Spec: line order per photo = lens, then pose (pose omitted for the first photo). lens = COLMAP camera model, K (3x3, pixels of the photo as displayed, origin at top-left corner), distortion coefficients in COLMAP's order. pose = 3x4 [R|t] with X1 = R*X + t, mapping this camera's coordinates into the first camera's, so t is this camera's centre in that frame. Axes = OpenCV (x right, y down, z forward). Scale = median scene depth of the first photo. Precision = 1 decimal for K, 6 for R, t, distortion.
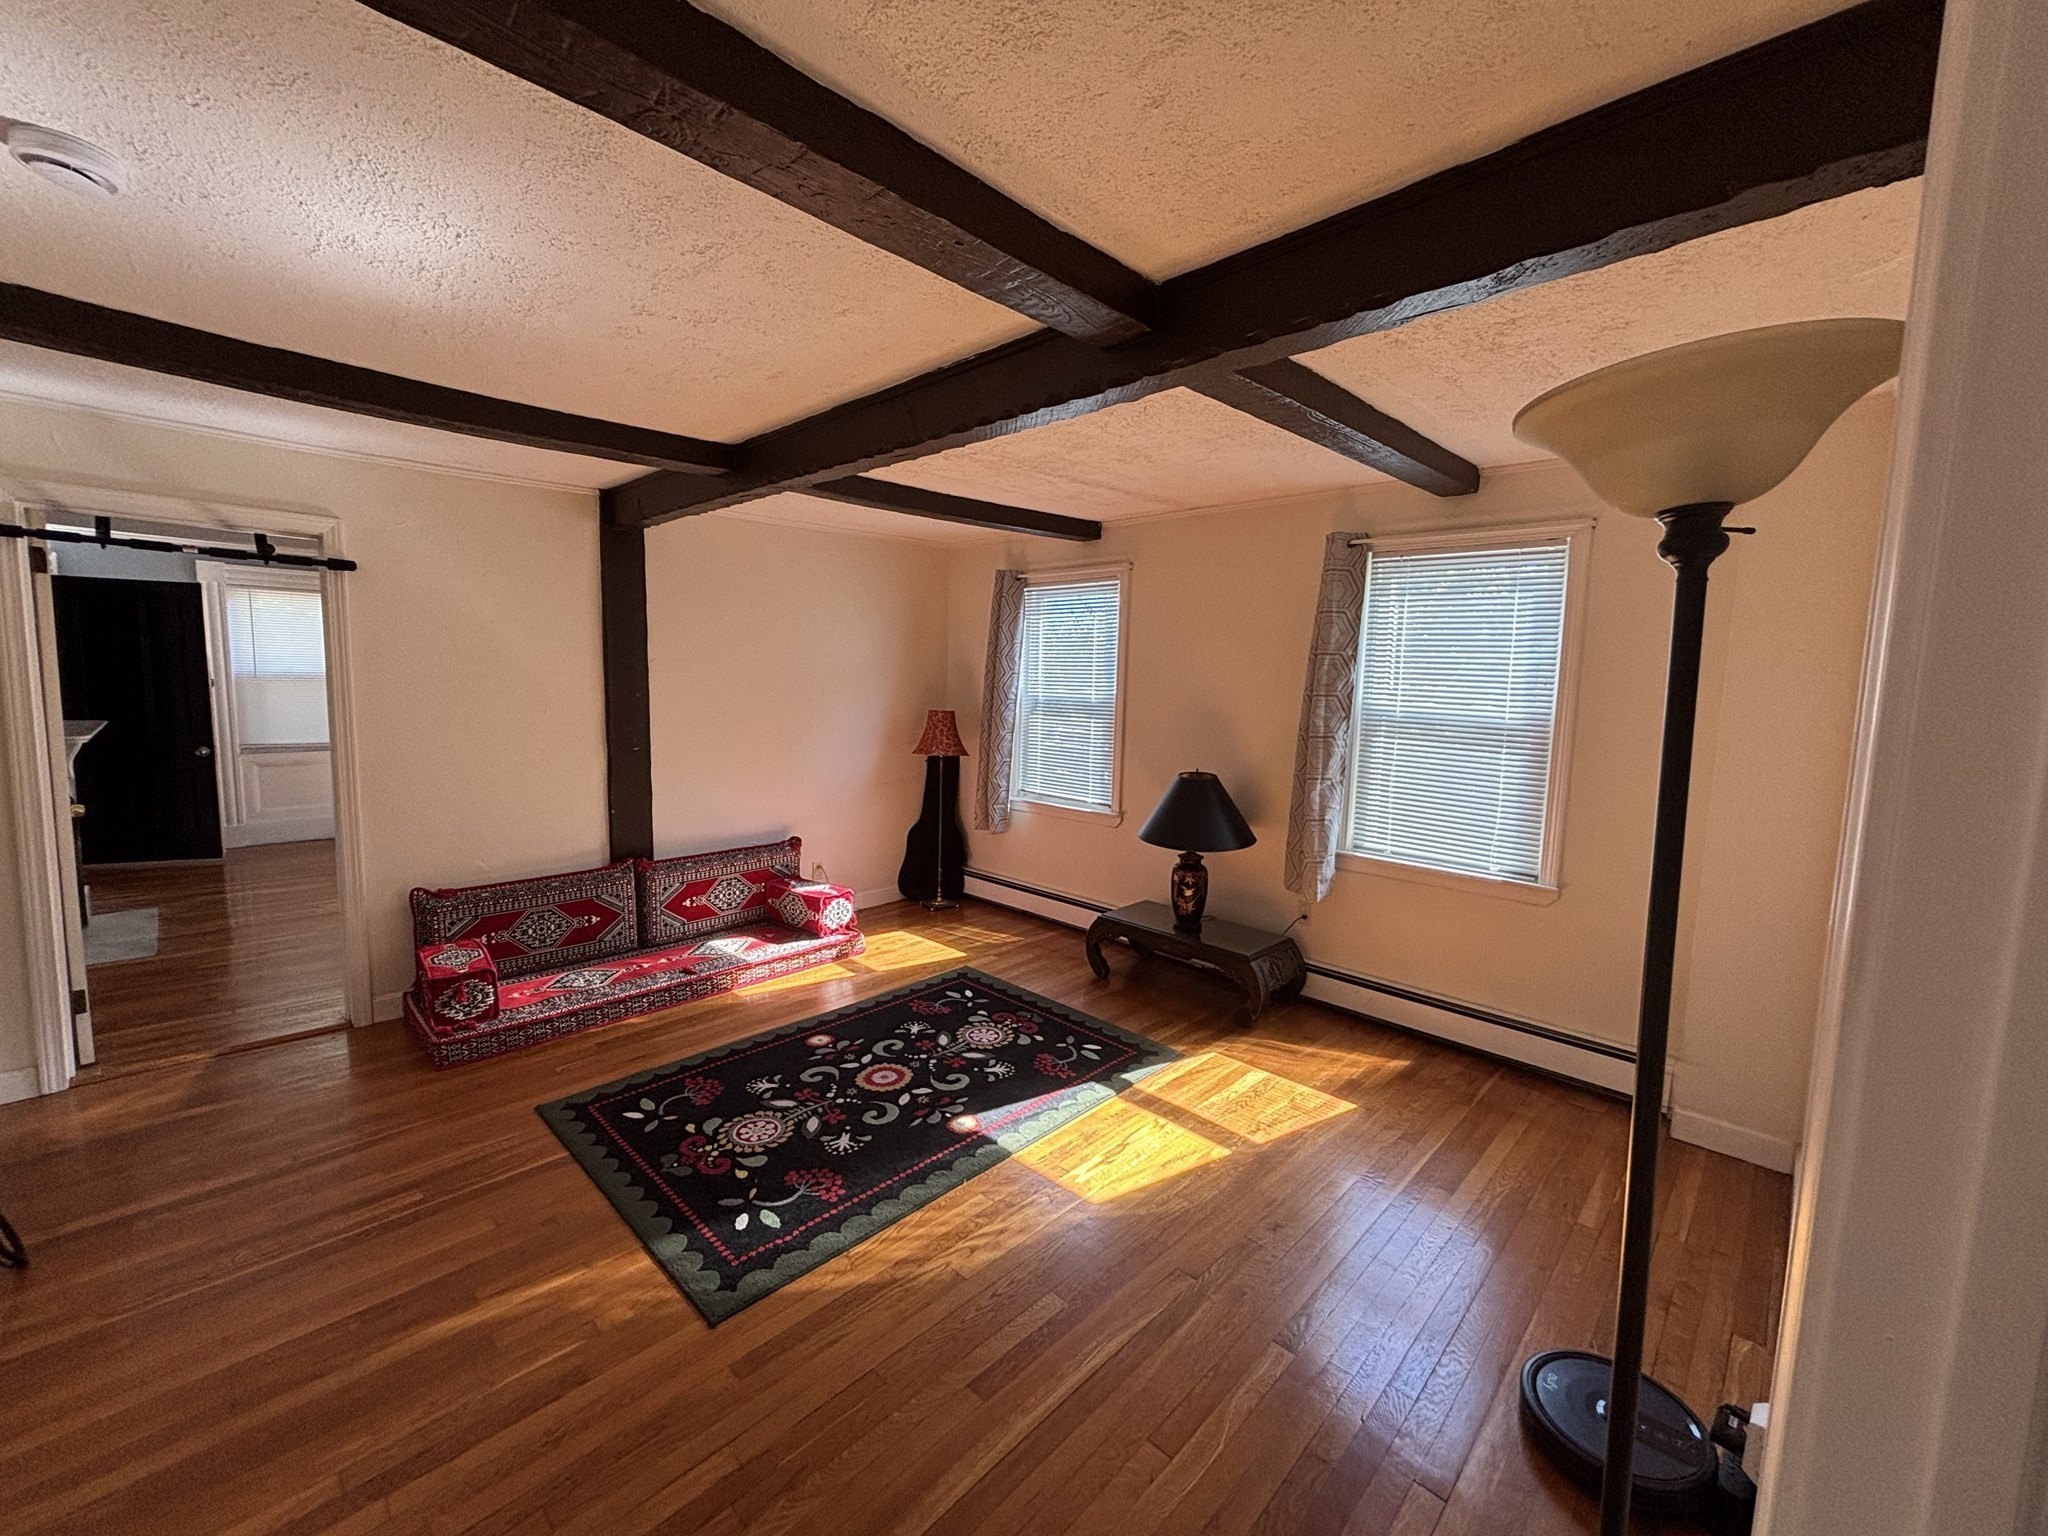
lens RADIAL K [[826.2, 0, 1026.5], [0, 826.2, 778.7], [0, 0, 1]] dist [0.015631, -0.003199]
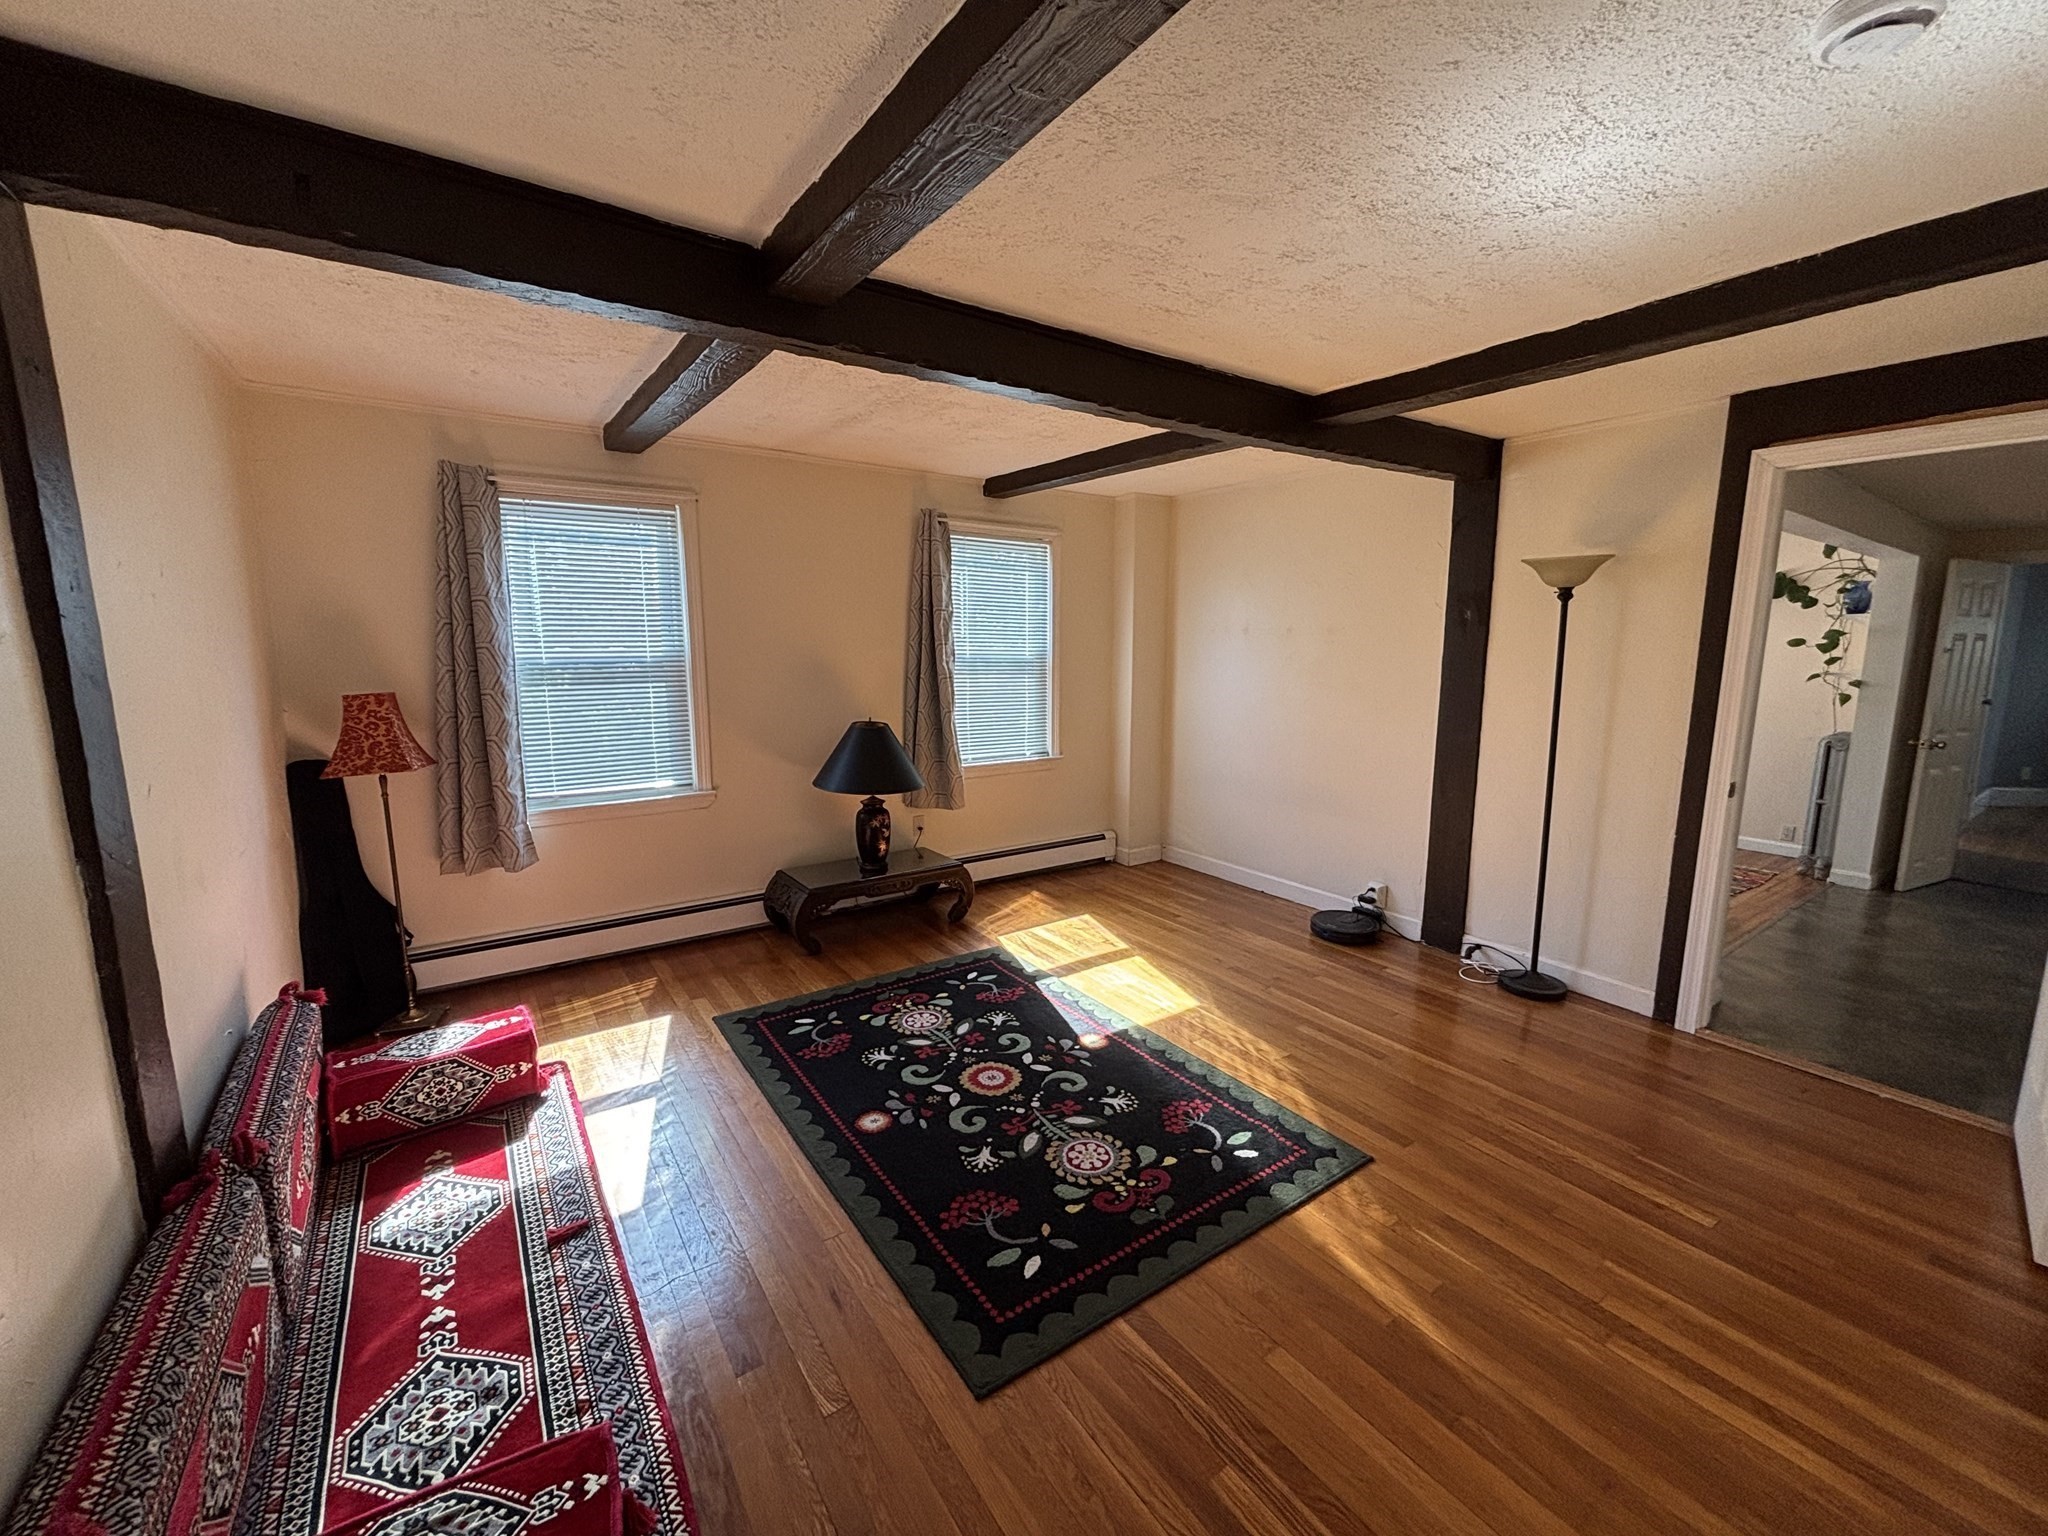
lens RADIAL K [[826.2, 0, 1023.7], [0, 826.2, 765.3], [0, 0, 1]] dist [0.015631, -0.003199]
pose [[0.191687, -0.176037, 0.965540, -0.965791], [0.129498, 0.979718, 0.152913, -0.107522], [-0.972875, 0.095724, 0.210595, 0.731597]]
